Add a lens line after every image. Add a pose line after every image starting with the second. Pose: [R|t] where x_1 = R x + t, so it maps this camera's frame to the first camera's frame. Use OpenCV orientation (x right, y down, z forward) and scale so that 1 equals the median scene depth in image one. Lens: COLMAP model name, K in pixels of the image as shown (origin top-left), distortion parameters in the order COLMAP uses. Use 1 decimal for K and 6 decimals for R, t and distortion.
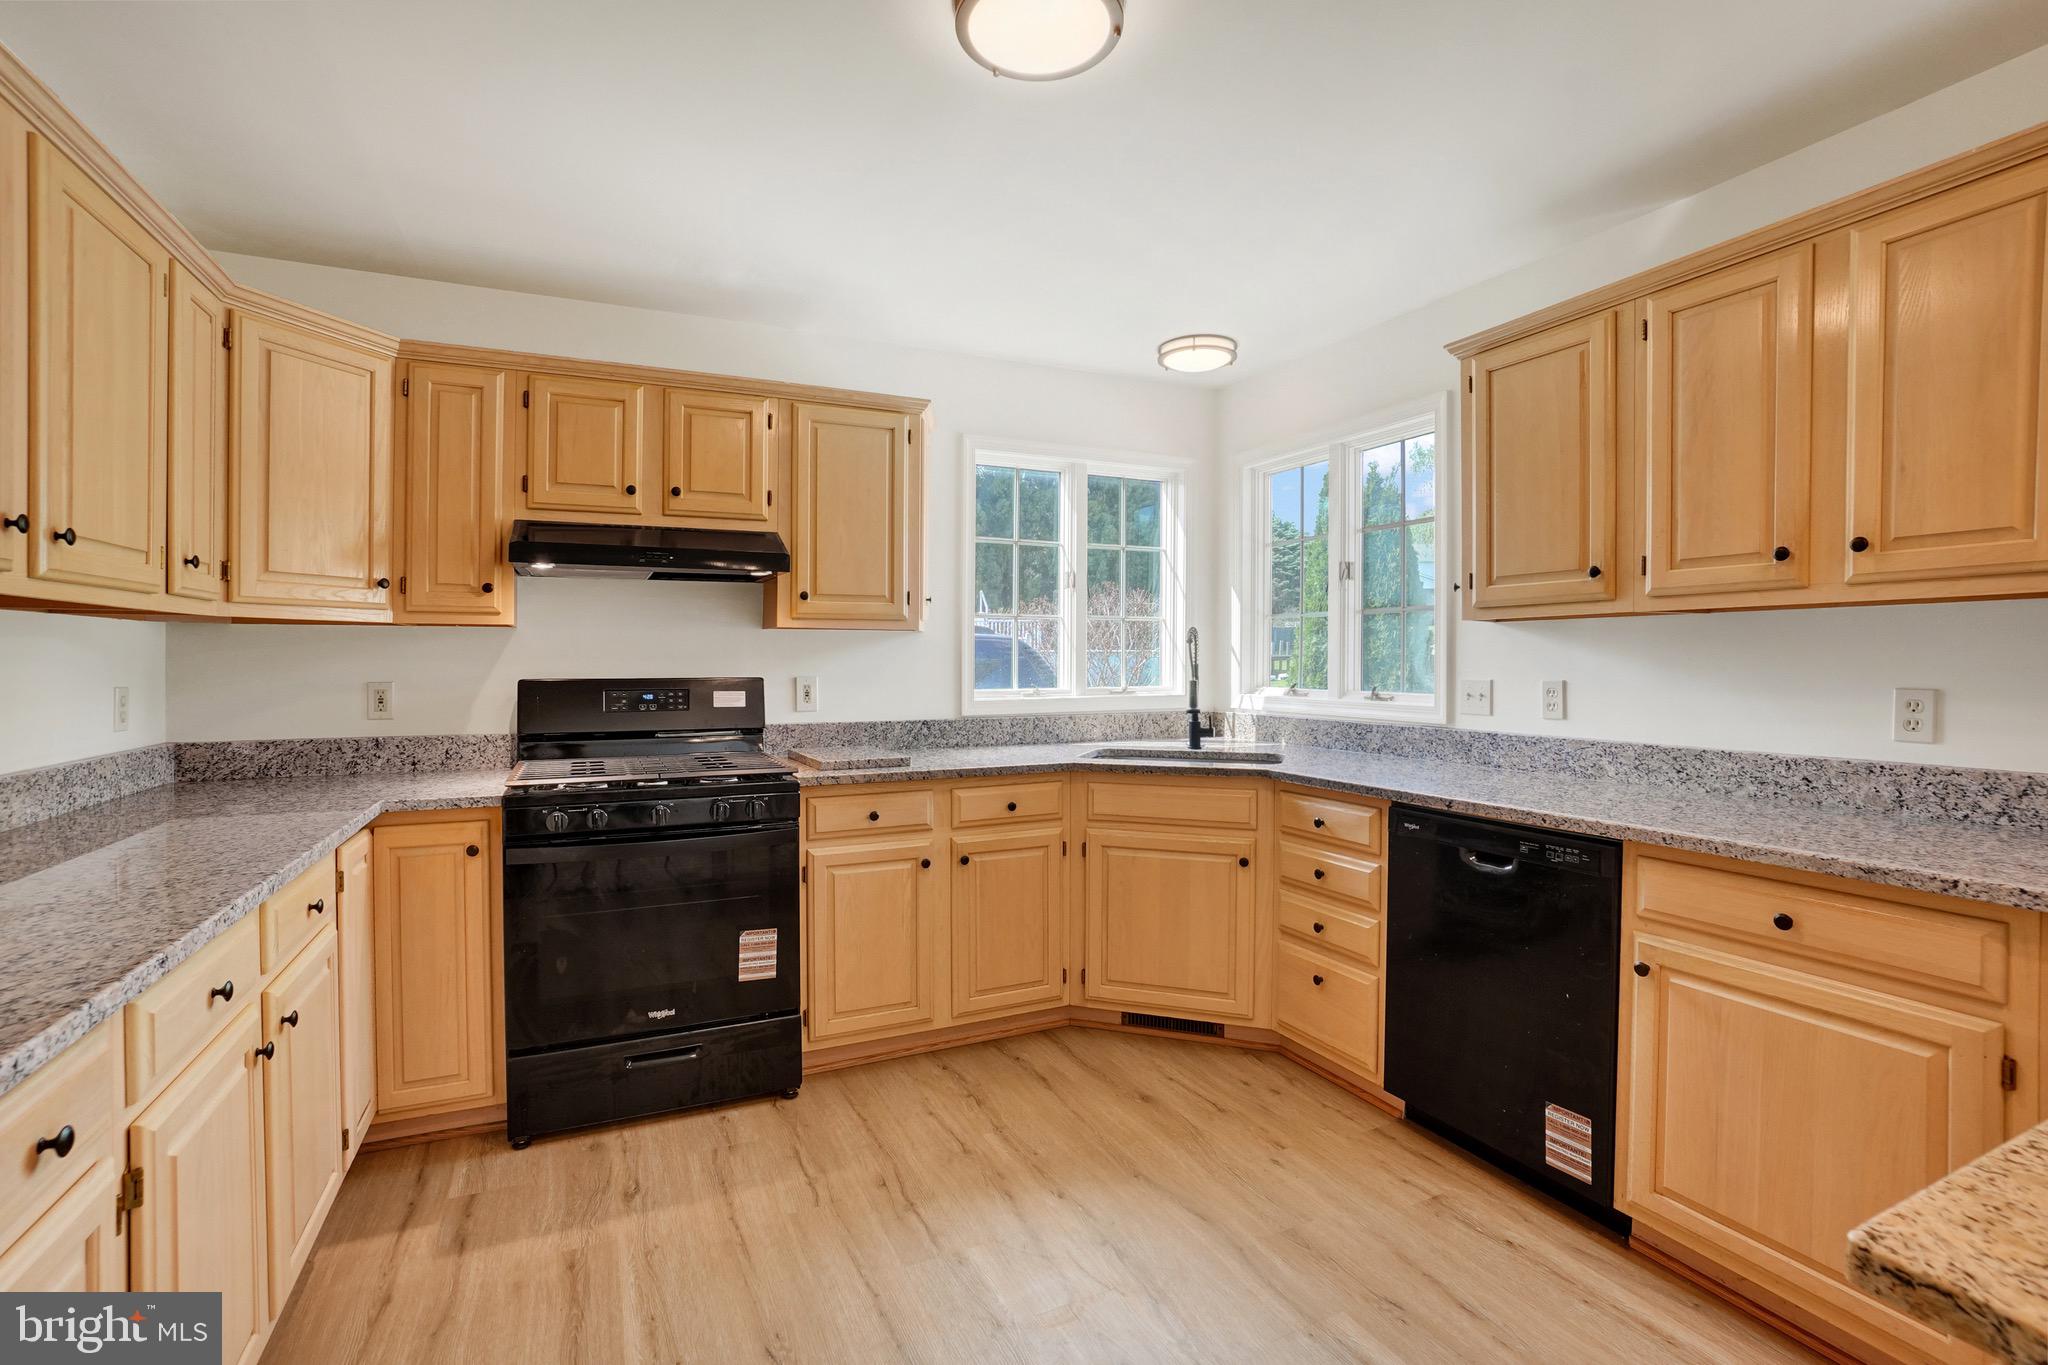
lens RADIAL K [[921.9, 0, 1003.4], [0, 921.9, 656.7], [0, 0, 1]] dist [-0.055307, 0.017316]
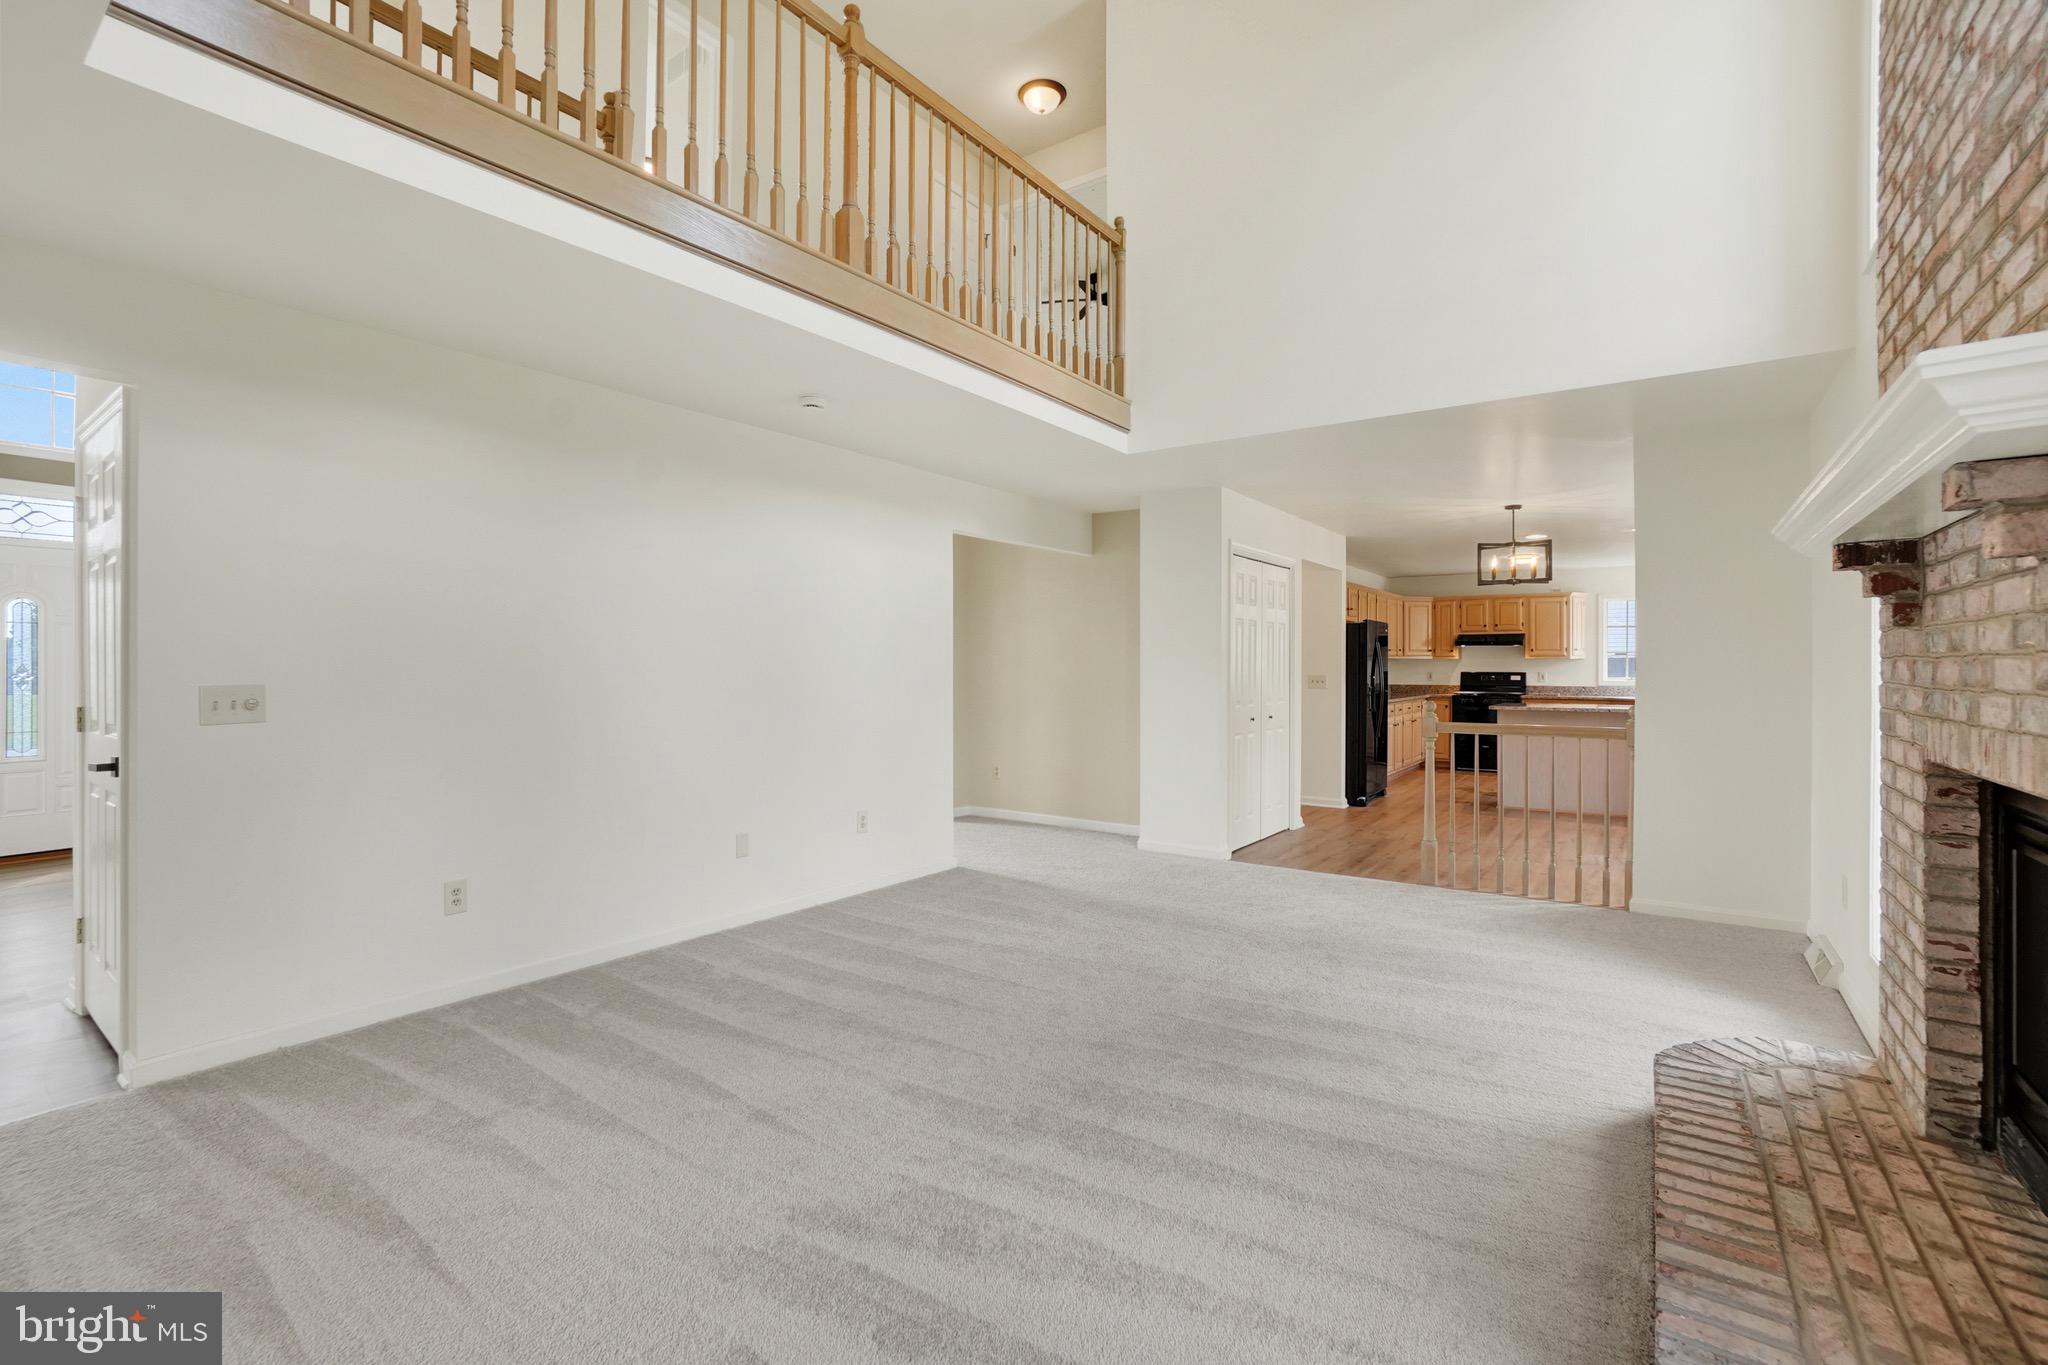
lens RADIAL K [[905.3, 0, 1023.8], [0, 905.3, 668.6], [0, 0, 1]] dist [-0.052790, 0.017431]
pose [[0.489571, 0.001739, -0.871962, 2.257374], [0.000415, 0.999997, 0.002228, 0.000204], [0.871963, -0.001452, 0.489569, -3.013950]]
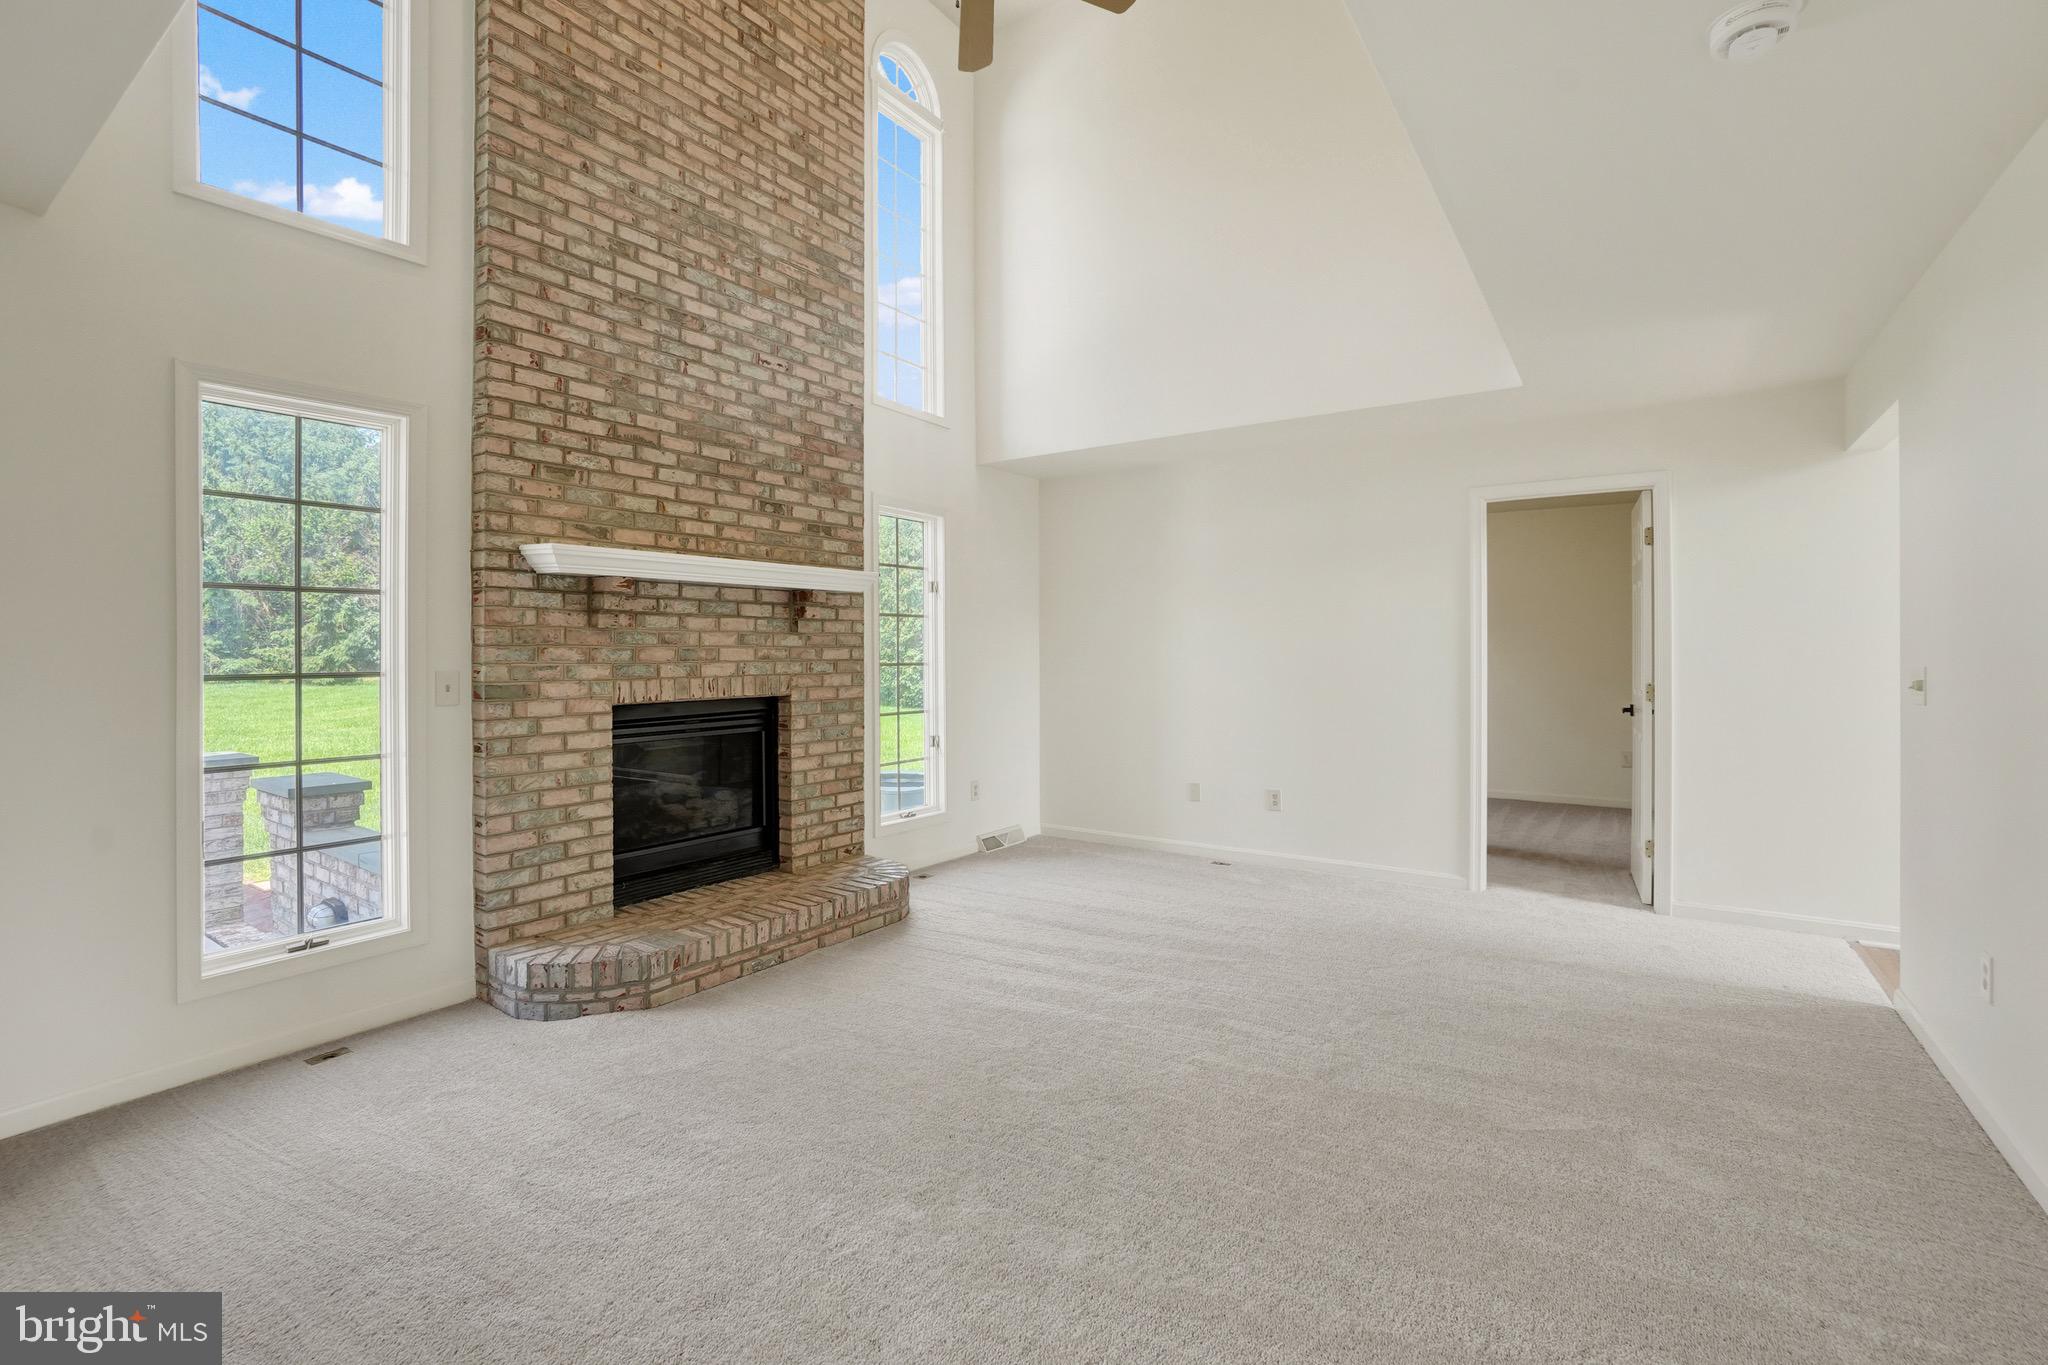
lens RADIAL K [[921.9, 0, 1003.4], [0, 921.9, 656.7], [0, 0, 1]] dist [-0.055307, 0.017316]
pose [[-0.487371, -0.002599, 0.873191, 0.435172], [0.003584, 0.999981, 0.004977, 0.002980], [-0.873188, 0.005555, -0.487352, -1.780550]]
